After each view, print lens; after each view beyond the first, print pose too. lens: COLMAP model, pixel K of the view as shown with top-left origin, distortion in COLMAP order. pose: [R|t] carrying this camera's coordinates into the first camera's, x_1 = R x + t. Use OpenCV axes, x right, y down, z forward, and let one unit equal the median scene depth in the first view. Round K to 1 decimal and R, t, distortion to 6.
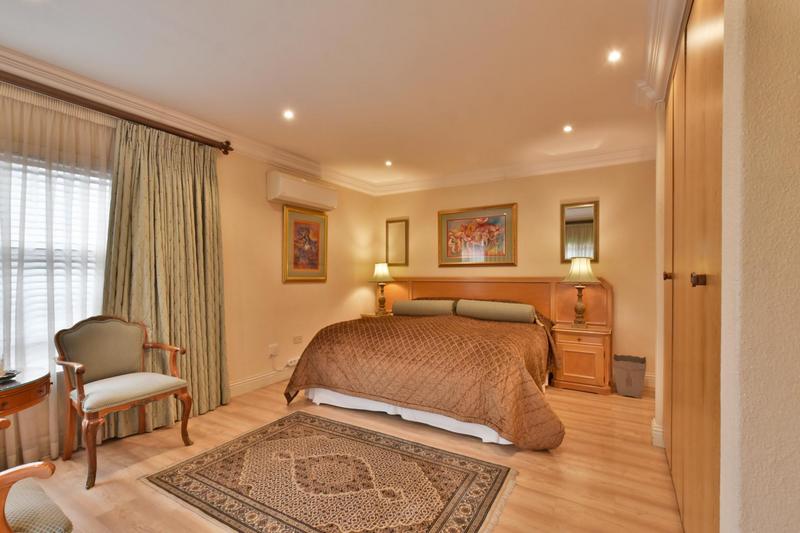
lens RADIAL K [[361.4, 0, 393.0], [0, 361.4, 273.1], [0, 0, 1]] dist [0.003154, 0.001210]
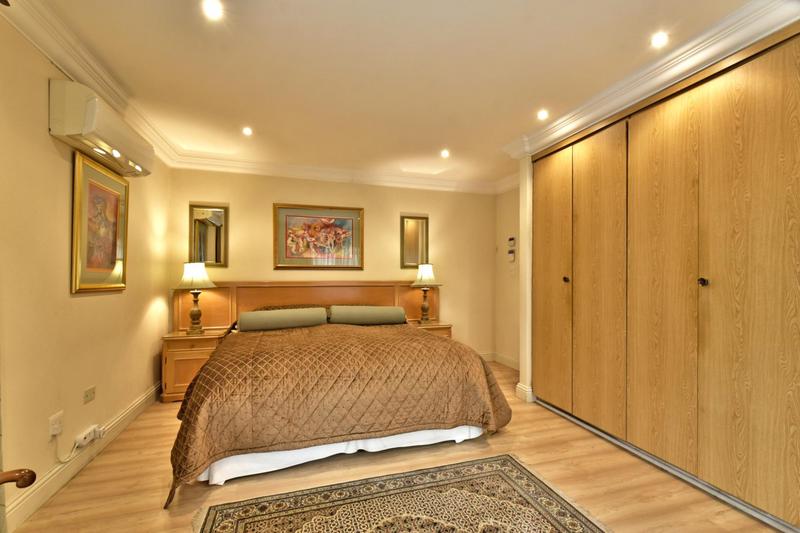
lens RADIAL K [[361.4, 0, 399.3], [0, 361.4, 269.1], [0, 0, 1]] dist [0.003154, 0.001210]
pose [[0.655928, 0.018883, 0.754588, -0.392112], [-0.002332, 0.999733, -0.022990, 0.001175], [-0.754820, 0.013320, 0.655796, 0.278724]]
